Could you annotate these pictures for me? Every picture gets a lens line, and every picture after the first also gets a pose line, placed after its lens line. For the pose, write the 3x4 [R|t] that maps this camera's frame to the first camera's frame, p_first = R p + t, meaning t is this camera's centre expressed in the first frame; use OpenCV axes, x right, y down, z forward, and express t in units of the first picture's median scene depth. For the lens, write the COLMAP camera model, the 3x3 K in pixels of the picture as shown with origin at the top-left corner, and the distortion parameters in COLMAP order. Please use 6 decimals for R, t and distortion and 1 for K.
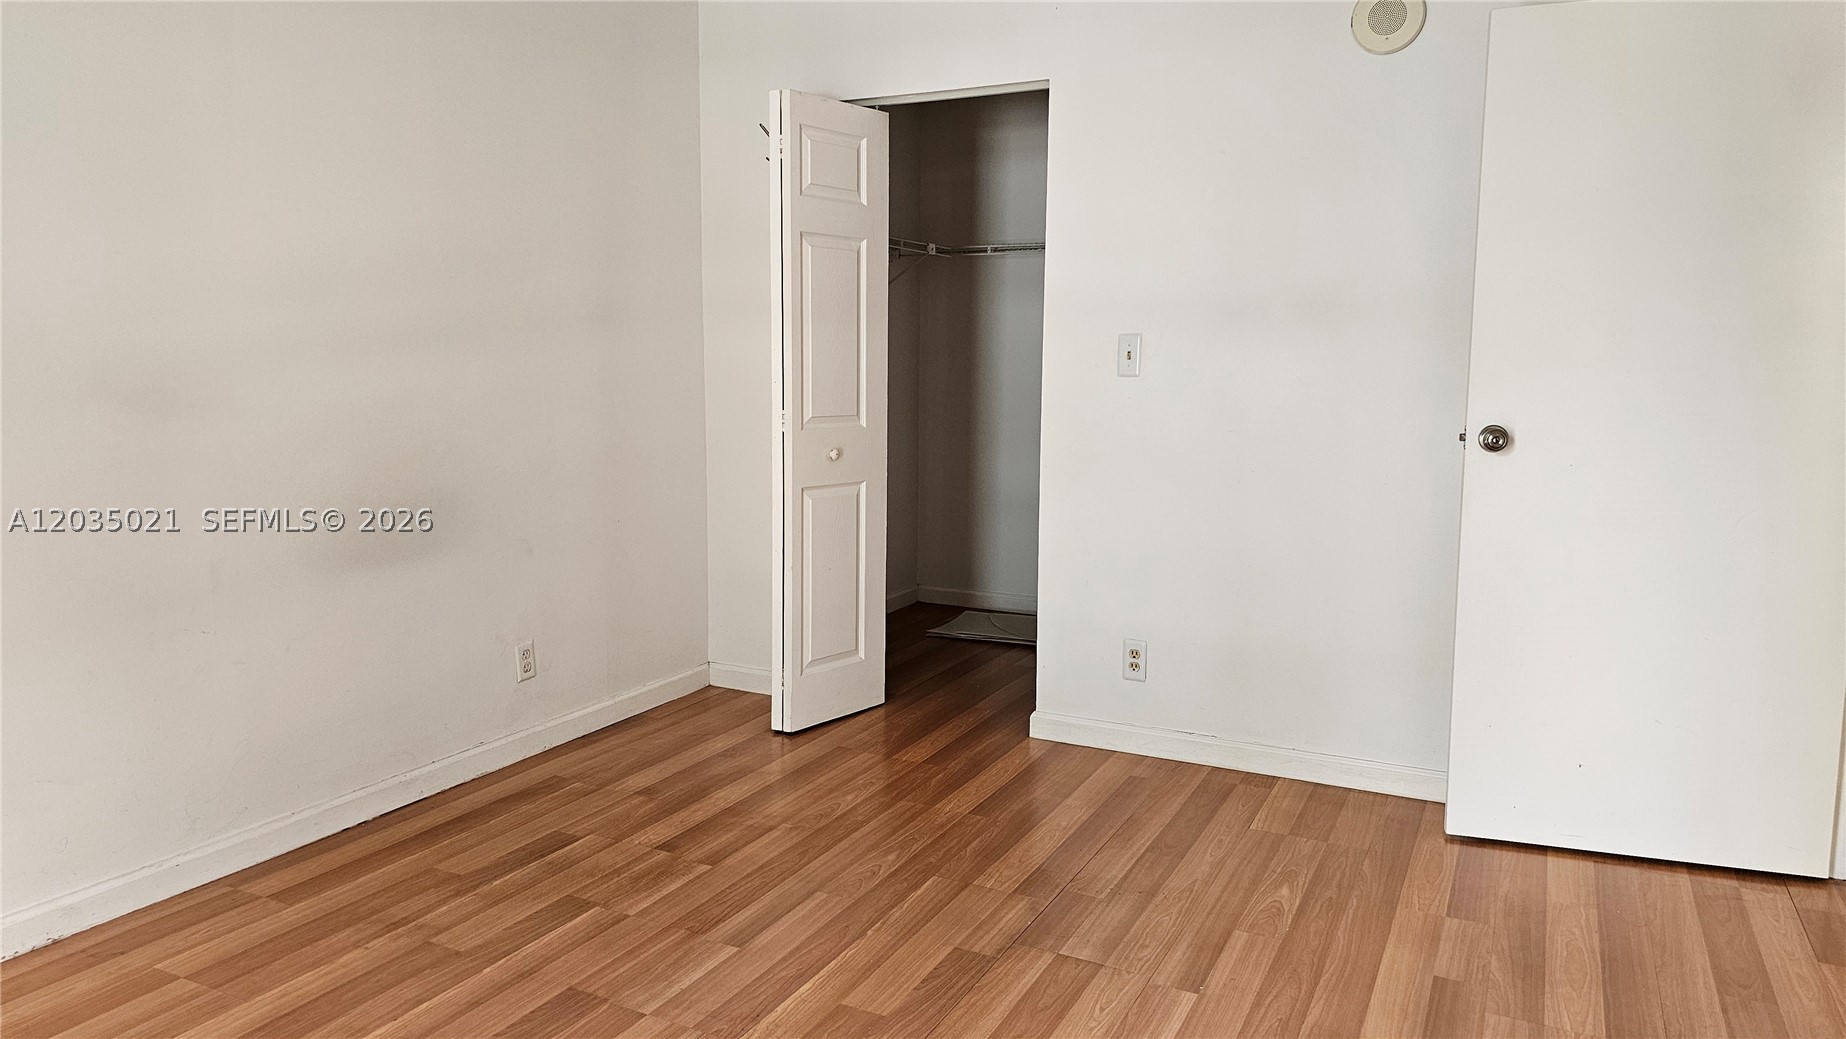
lens RADIAL K [[1244.7, 0, 921.0], [0, 1244.7, 514.8], [0, 0, 1]] dist [0.062299, -0.056170]
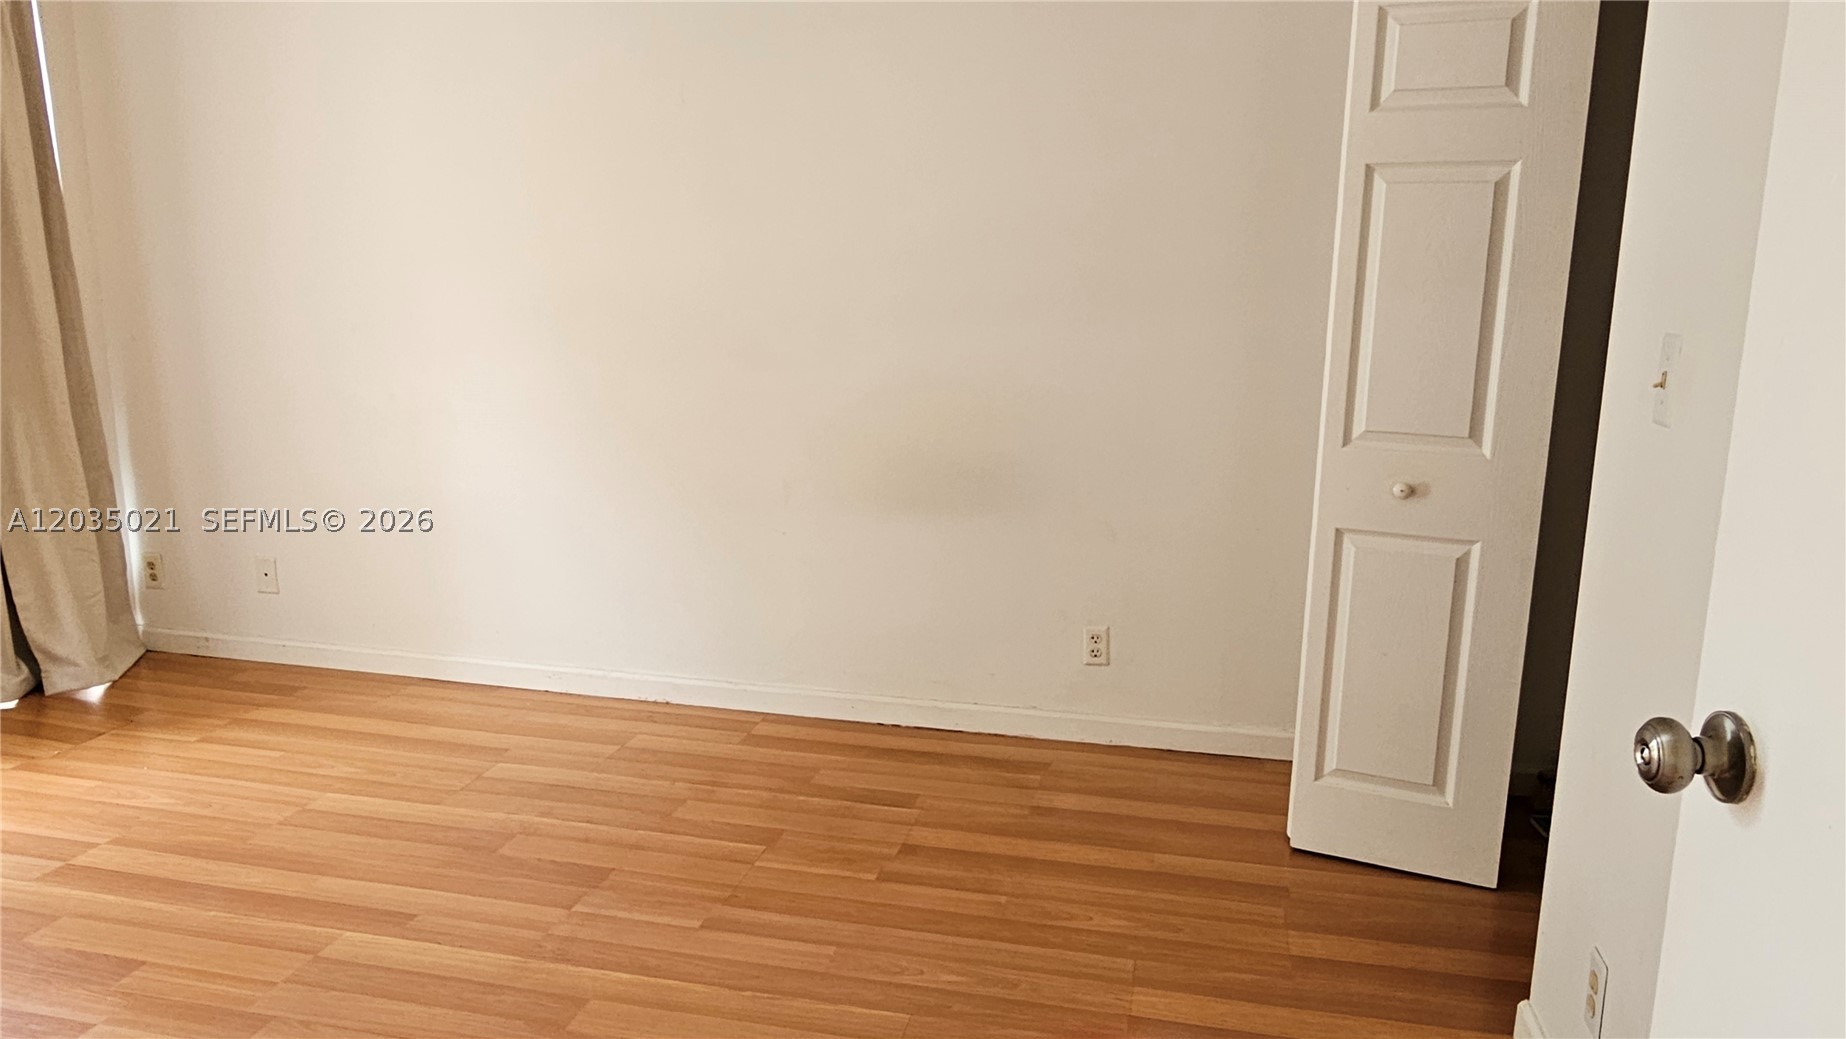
lens RADIAL K [[1270.8, 0, 916.9], [0, 1270.8, 528.7], [0, 0, 1]] dist [-0.004955, -0.006041]
pose [[0.237005, 0.192782, -0.952189, 0.651784], [-0.135406, 0.977102, 0.164122, -0.130429], [0.962026, 0.090034, 0.257682, 0.702352]]
